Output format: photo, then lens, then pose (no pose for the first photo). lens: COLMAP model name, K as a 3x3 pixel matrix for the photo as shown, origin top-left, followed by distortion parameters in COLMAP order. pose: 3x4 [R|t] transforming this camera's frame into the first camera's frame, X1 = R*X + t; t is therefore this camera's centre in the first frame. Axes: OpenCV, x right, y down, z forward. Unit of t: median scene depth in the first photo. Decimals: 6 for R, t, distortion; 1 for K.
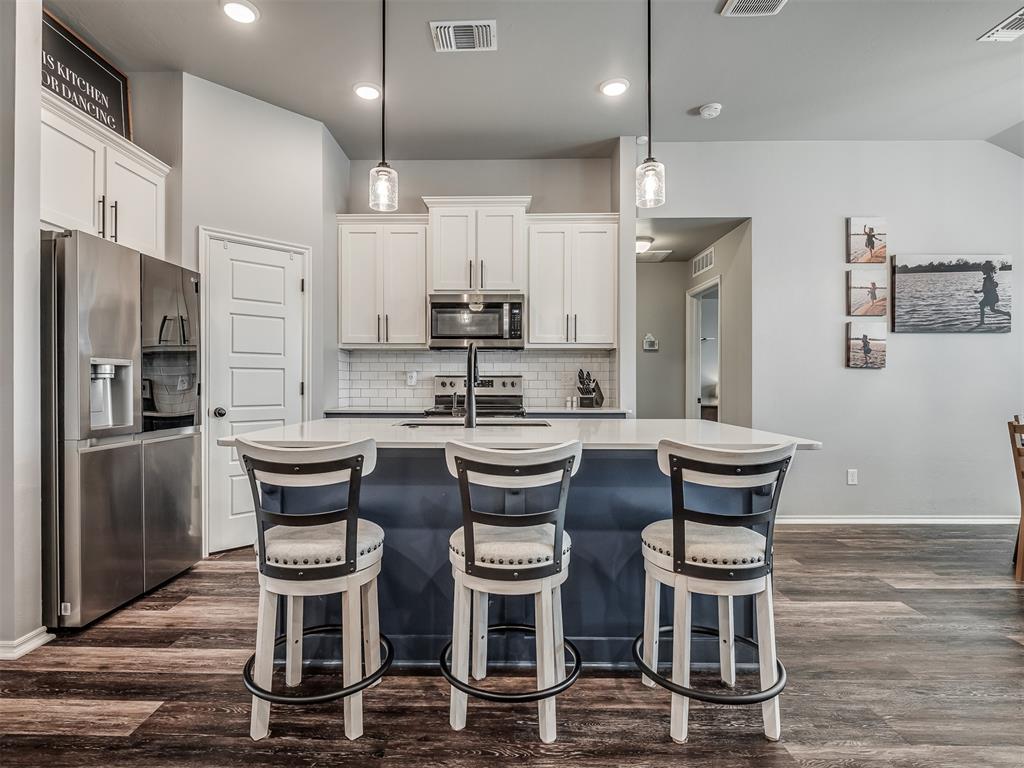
lens RADIAL K [[512.6, 0, 509.2], [0, 512.6, 382.9], [0, 0, 1]] dist [-0.004711, -0.000938]
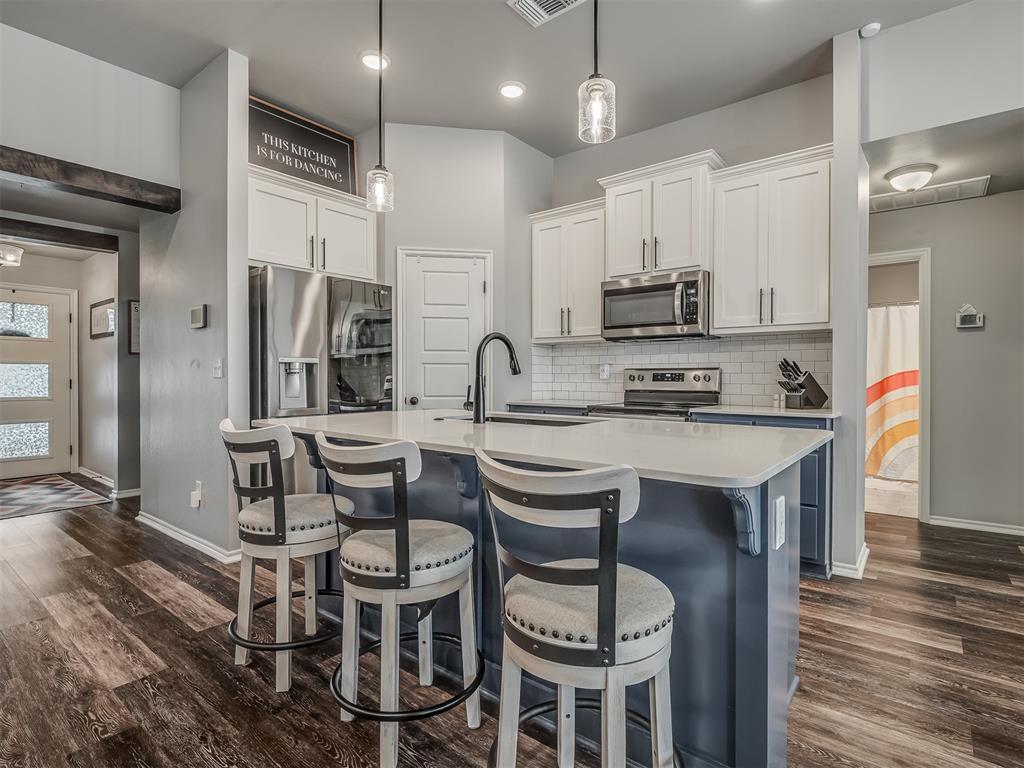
lens RADIAL K [[521.0, 0, 546.5], [0, 521.0, 381.6], [0, 0, 1]] dist [0.013631, -0.020200]
pose [[0.808426, 0.006288, -0.588565, 0.326858], [-0.001089, 0.999957, 0.009187, 0.000985], [0.588597, -0.006786, 0.808398, 0.163808]]
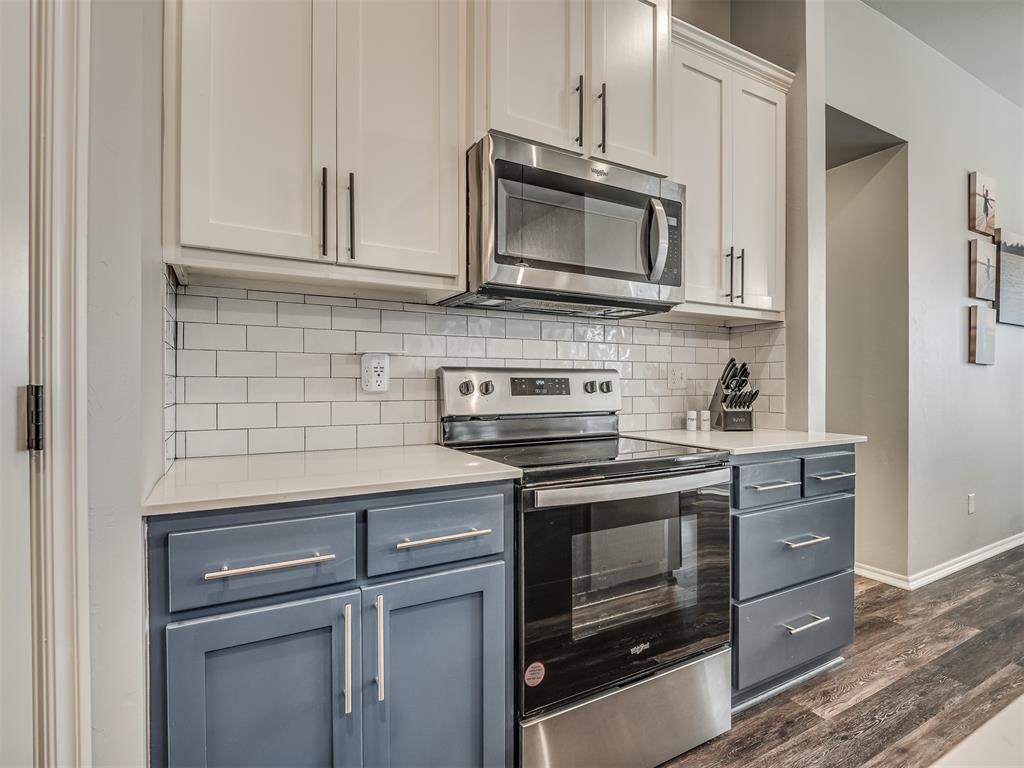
lens RADIAL K [[521.0, 0, 546.5], [0, 521.0, 381.6], [0, 0, 1]] dist [0.013631, -0.020200]
pose [[0.855954, 0.000731, 0.517051, -0.311359], [0.005255, 0.999935, -0.010114, 0.002083], [-0.517025, 0.011374, 0.855895, 0.674039]]
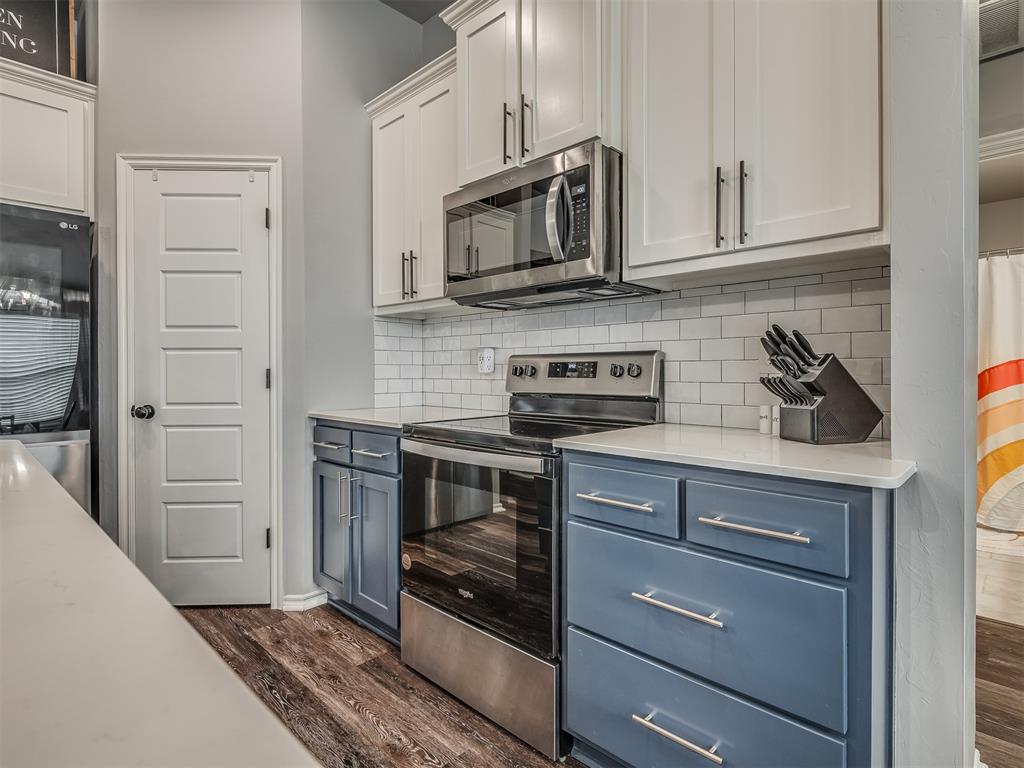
lens RADIAL K [[529.6, 0, 536.2], [0, 529.6, 369.9], [0, 0, 1]] dist [-0.001643, -0.000713]
pose [[0.743546, -0.003395, -0.668676, 0.267186], [0.005204, 0.999986, 0.000709, 0.001105], [0.668664, -0.004007, 0.743554, 0.666598]]
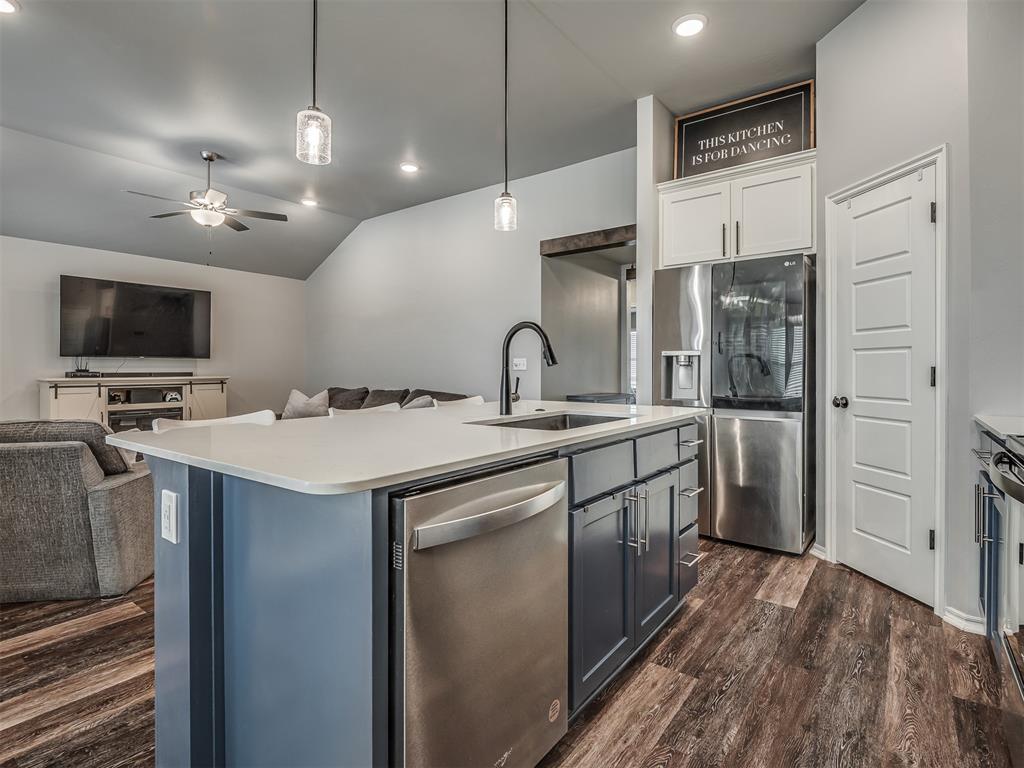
lens RADIAL K [[535.1, 0, 515.5], [0, 535.1, 371.8], [0, 0, 1]] dist [0.000649, -0.000446]
pose [[-0.597197, 0.002227, -0.802092, 0.393223], [-0.000585, 0.999995, 0.003212, 0.002869], [0.802095, 0.002388, -0.597192, 0.896065]]
